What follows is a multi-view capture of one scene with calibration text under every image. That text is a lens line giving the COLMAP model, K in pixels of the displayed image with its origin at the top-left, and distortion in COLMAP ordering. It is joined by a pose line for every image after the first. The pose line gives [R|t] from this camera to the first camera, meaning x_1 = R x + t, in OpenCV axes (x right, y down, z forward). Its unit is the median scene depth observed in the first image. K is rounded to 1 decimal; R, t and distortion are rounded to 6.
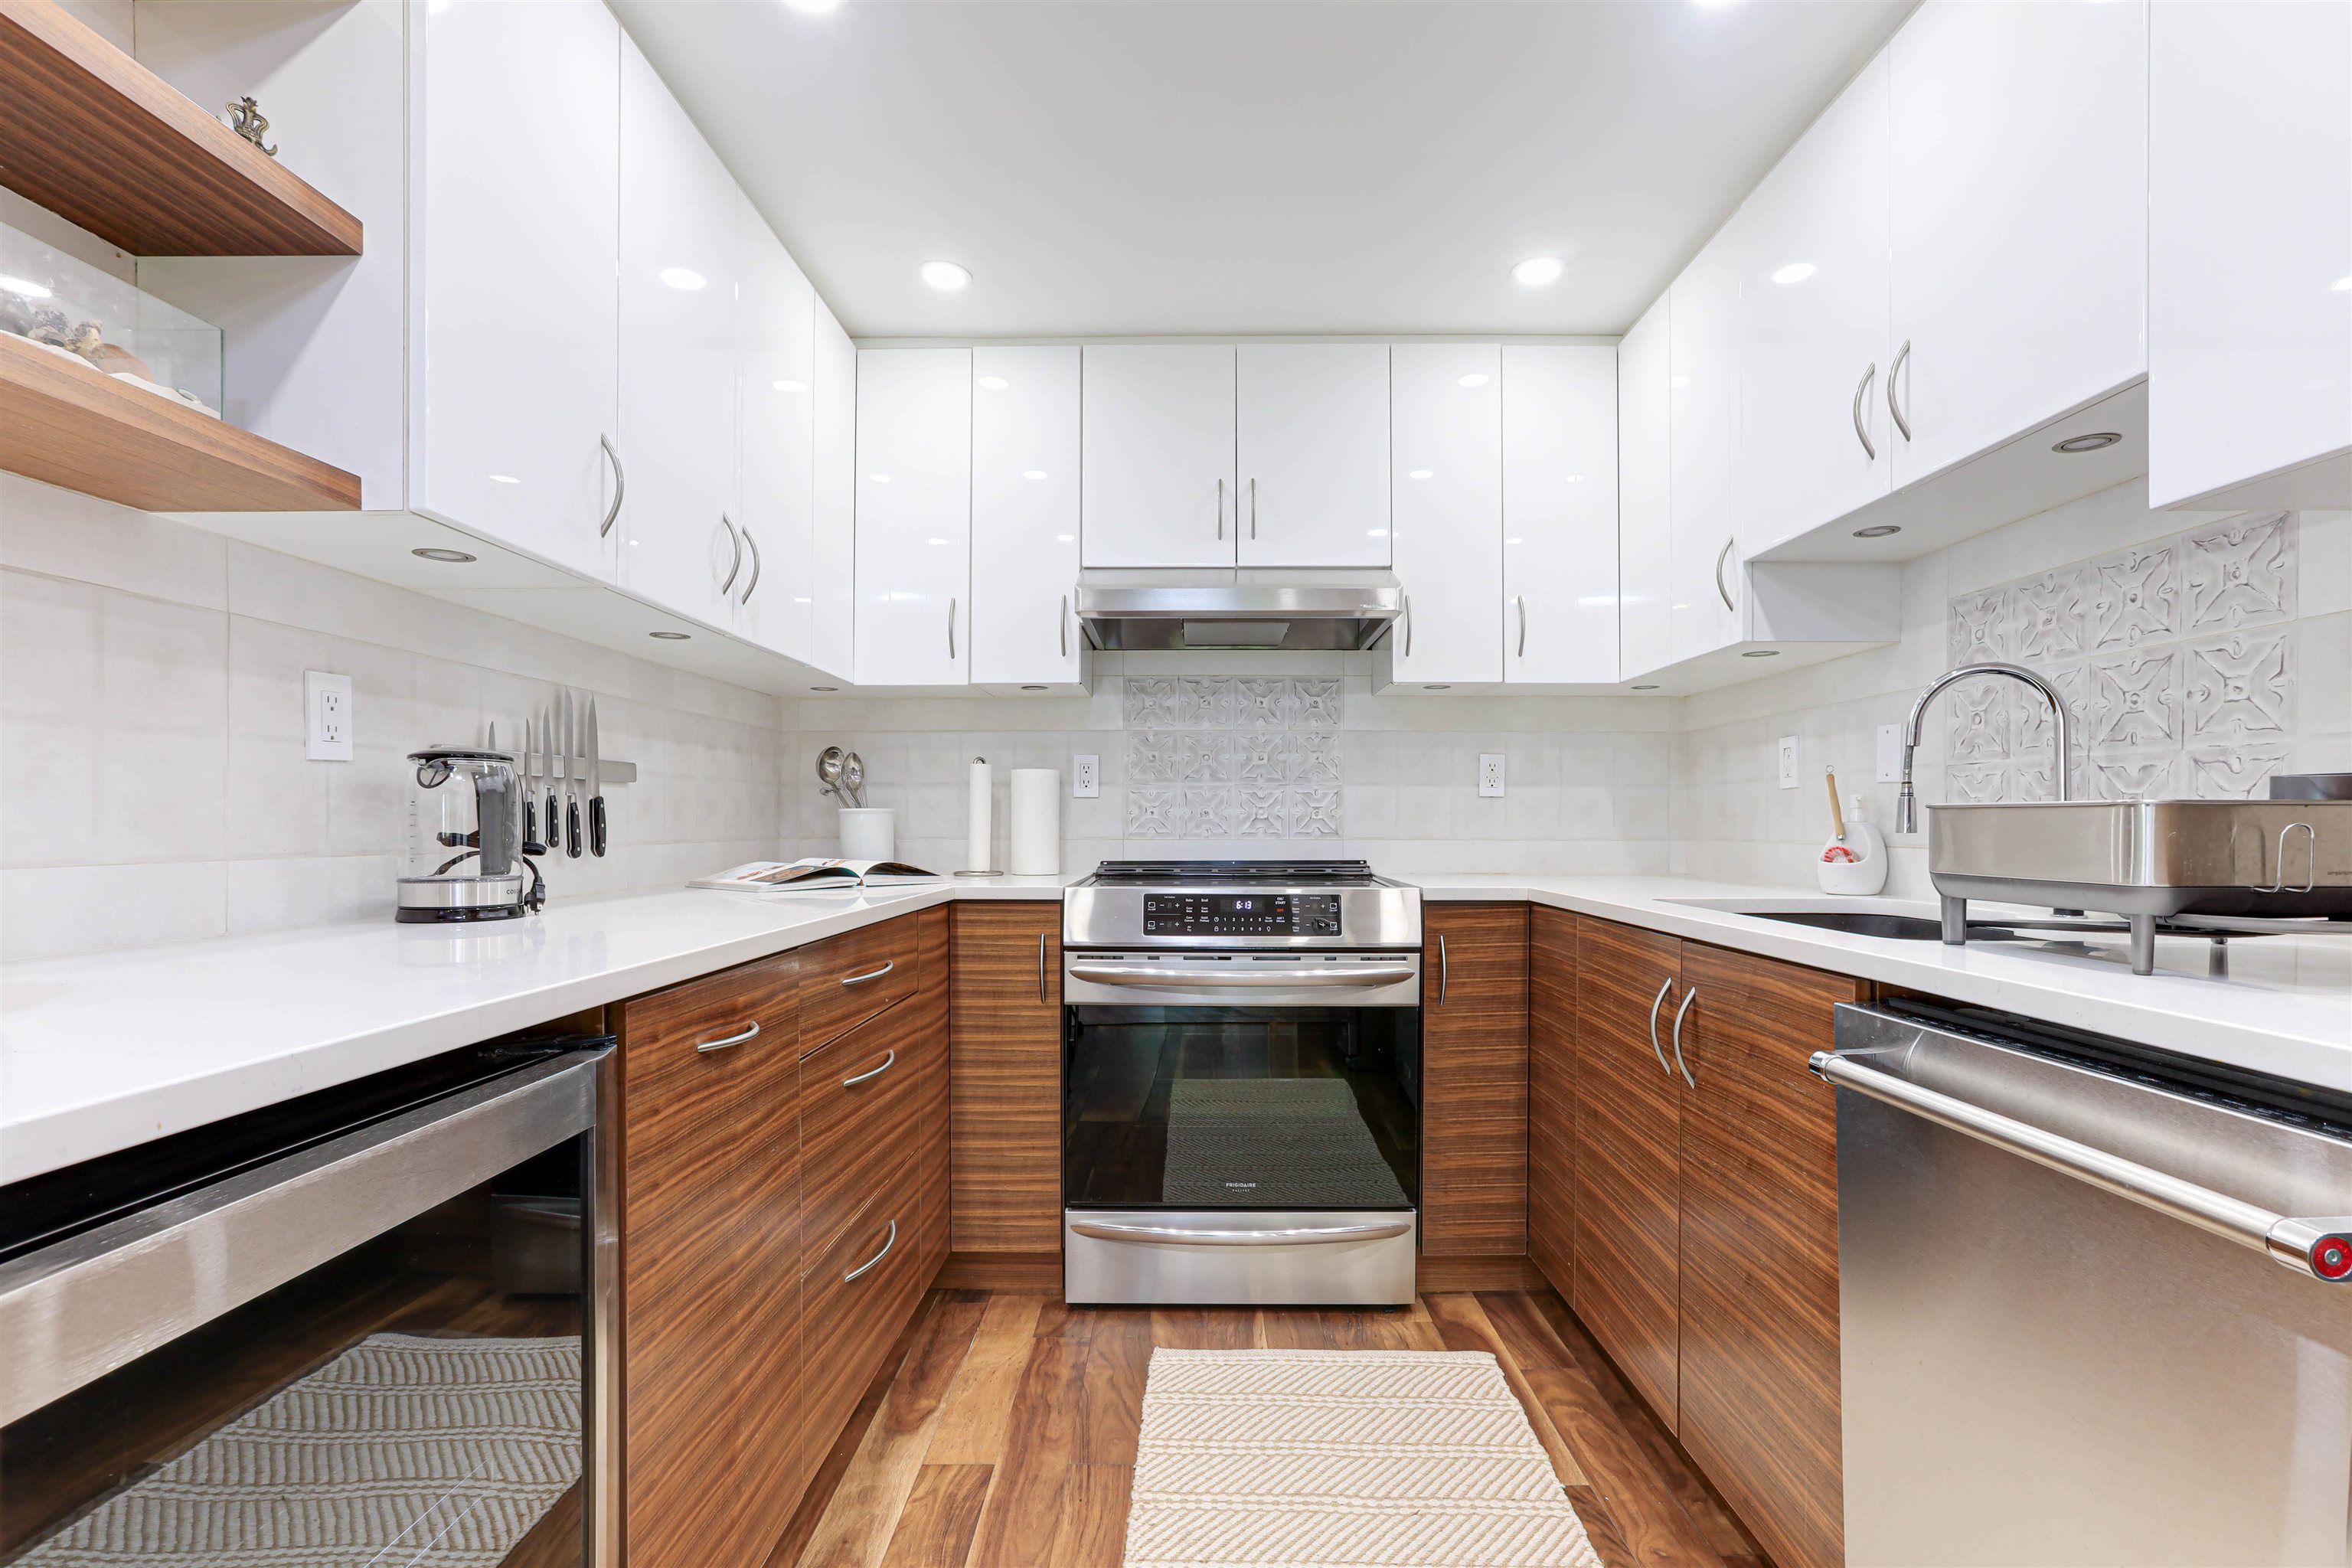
lens RADIAL K [[1072.4, 0, 1178.7], [0, 1072.4, 833.7], [0, 0, 1]] dist [-0.041752, 0.029696]
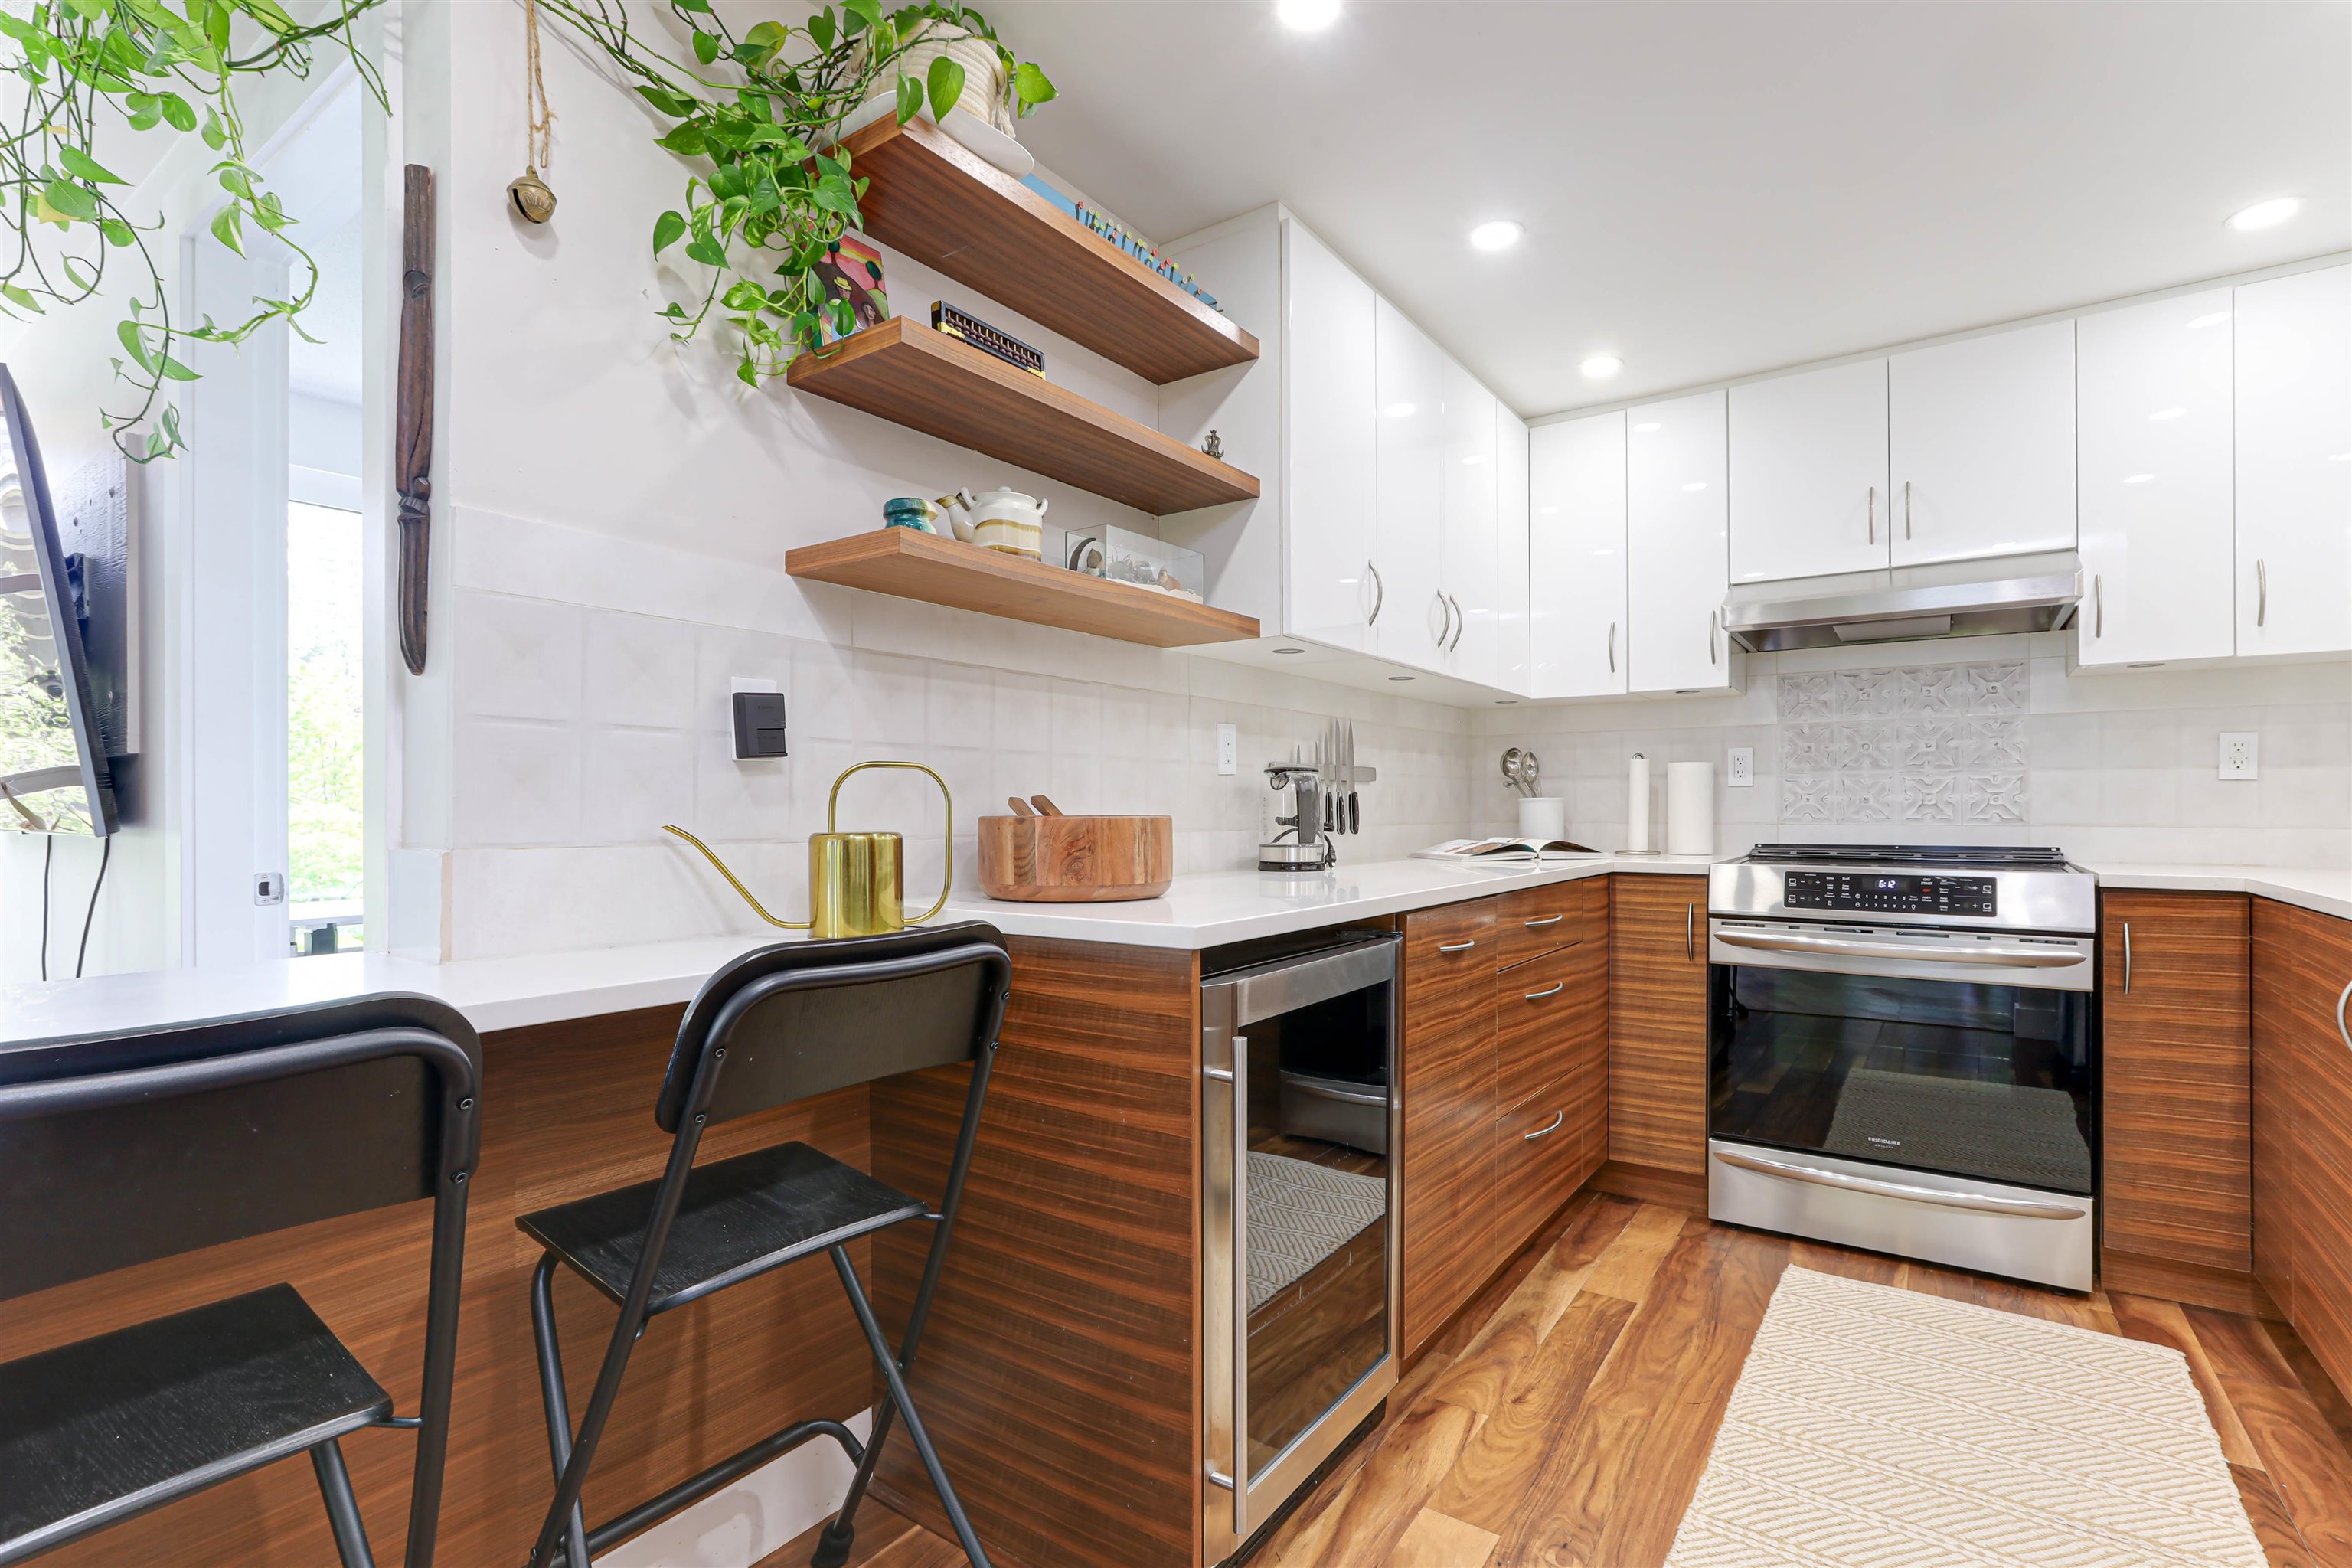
lens RADIAL K [[1082.2, 0, 1188.9], [0, 1082.2, 806.5], [0, 0, 1]] dist [-0.038735, 0.019375]
pose [[0.827843, -0.002494, -0.560955, 0.080727], [-0.003550, 0.999947, -0.009685, -0.000131], [0.560949, 0.010009, 0.827790, -0.299311]]
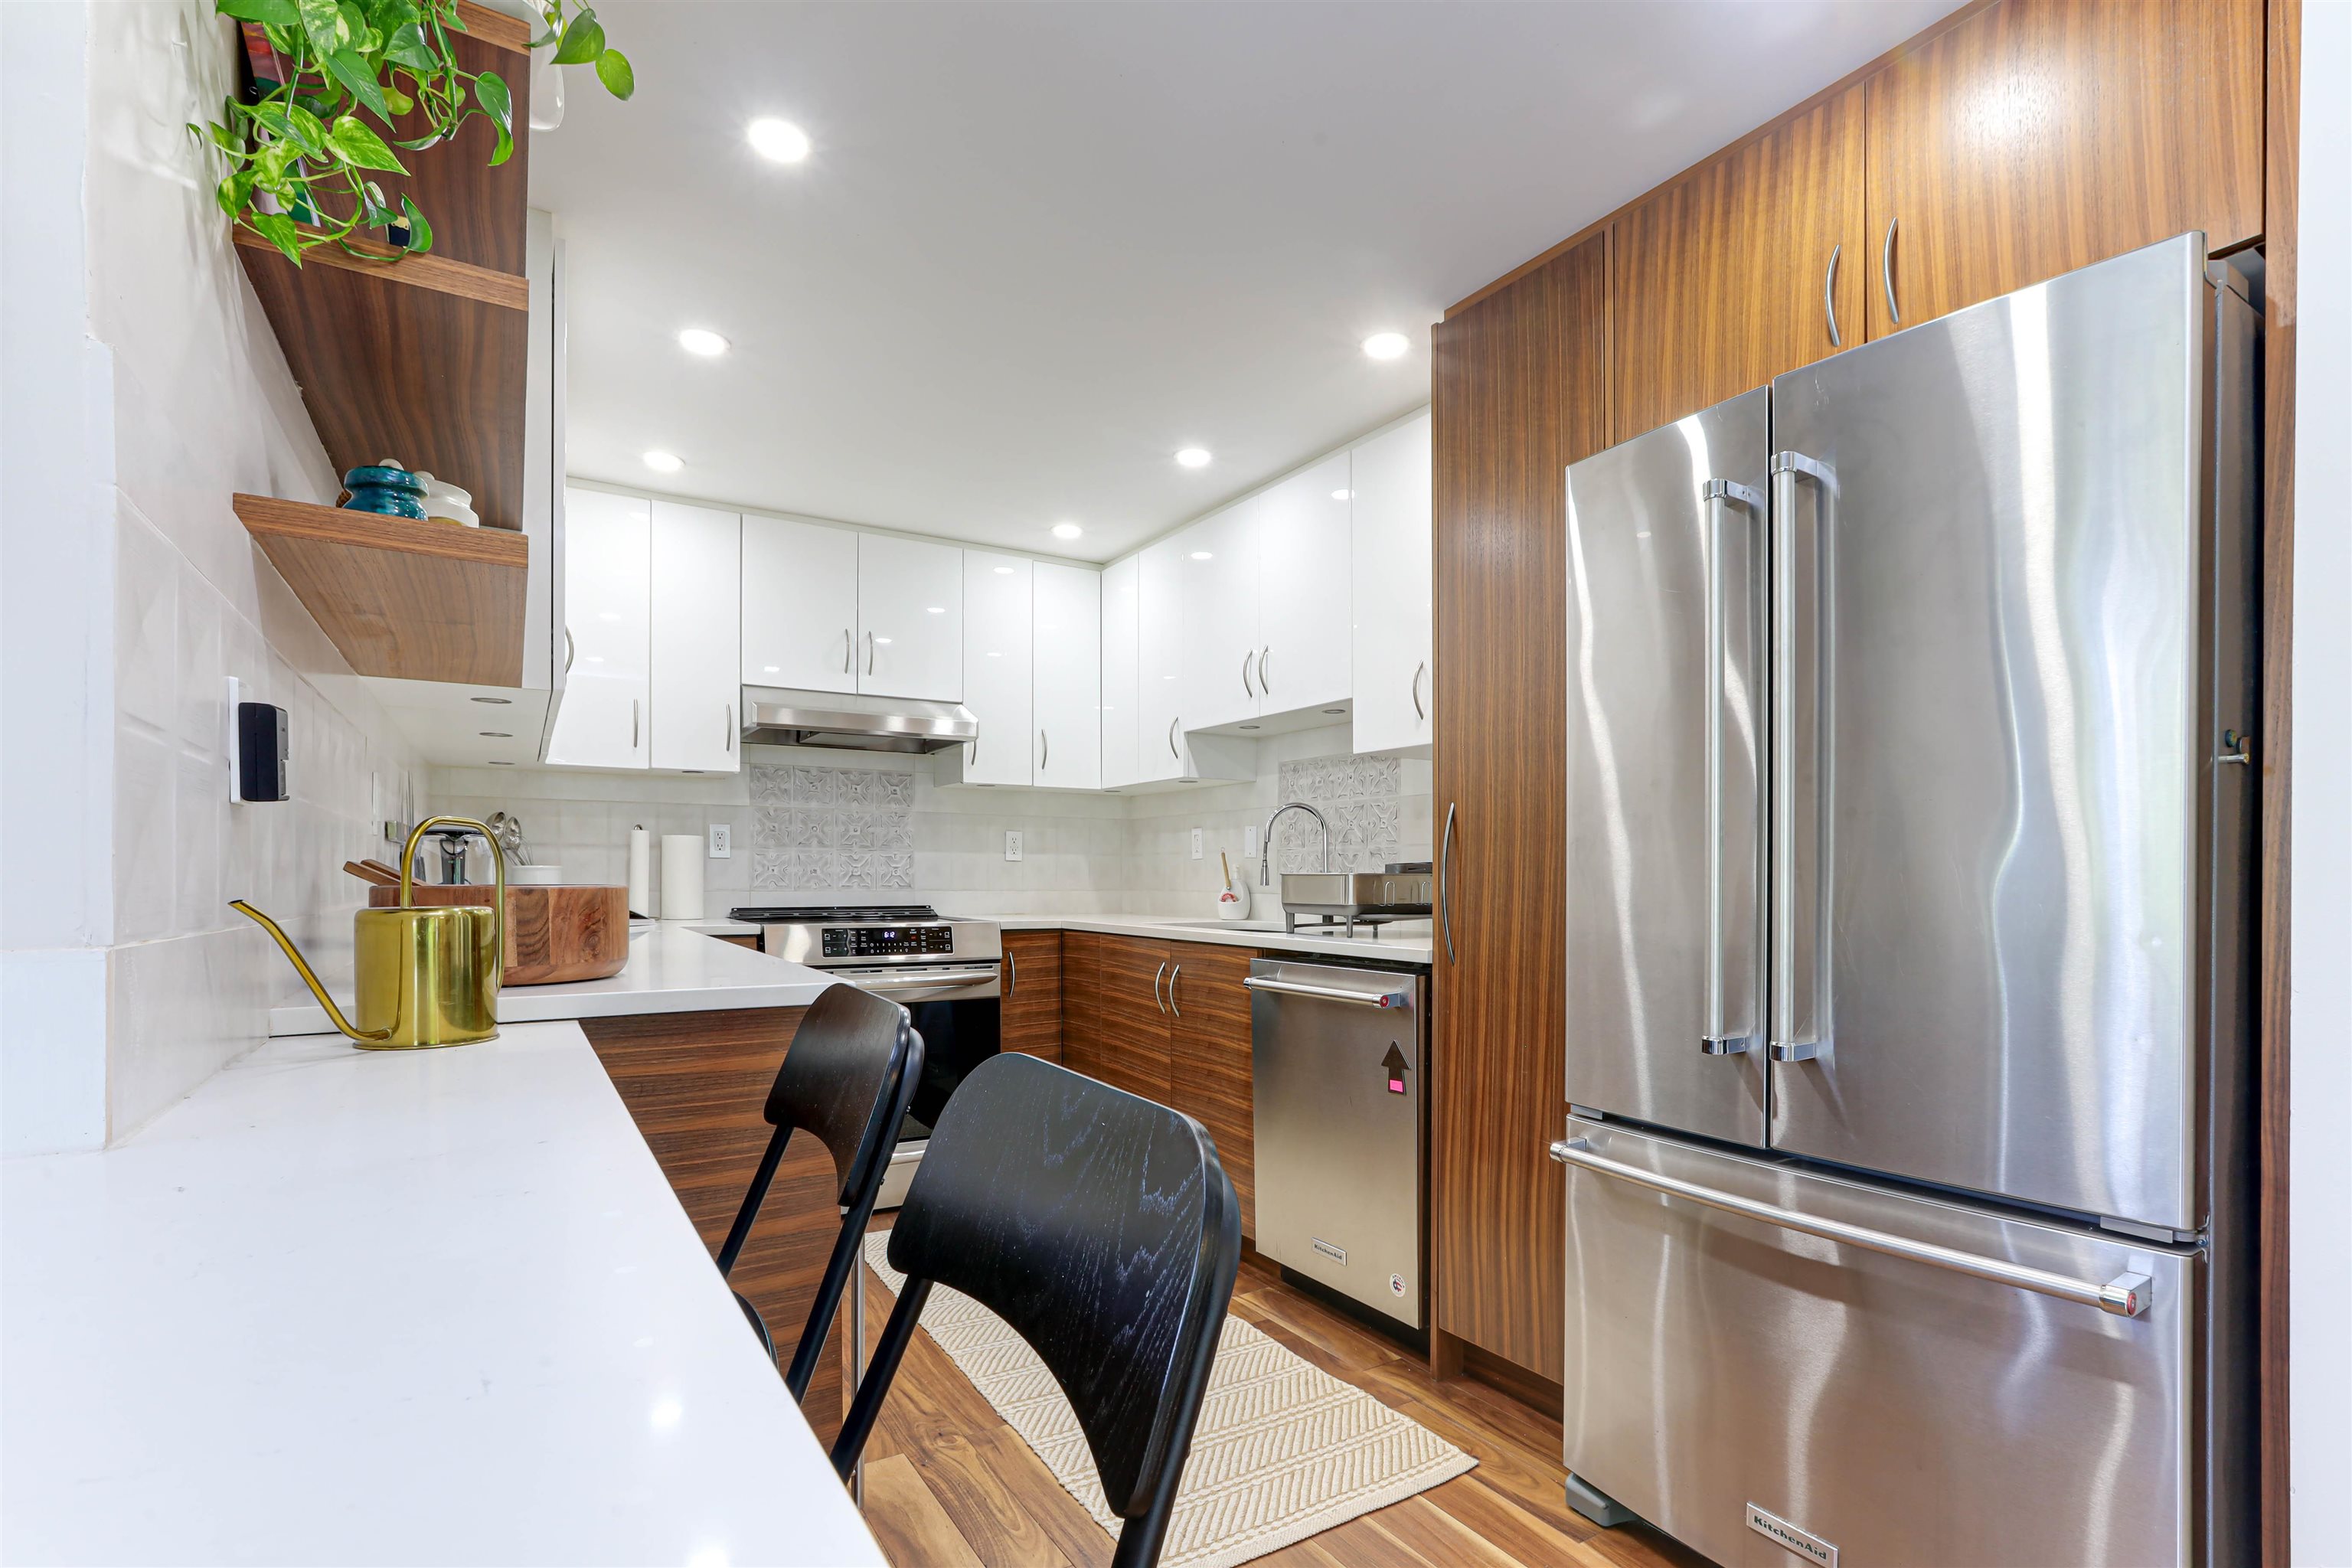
lens RADIAL K [[1096.4, 0, 1185.6], [0, 1096.4, 884.7], [0, 0, 1]] dist [-0.045884, 0.020876]
pose [[0.839605, -0.000481, 0.543198, -0.405662], [0.001731, 0.999997, -0.001790, 0.001010], [-0.543195, 0.002443, 0.839603, -0.473371]]
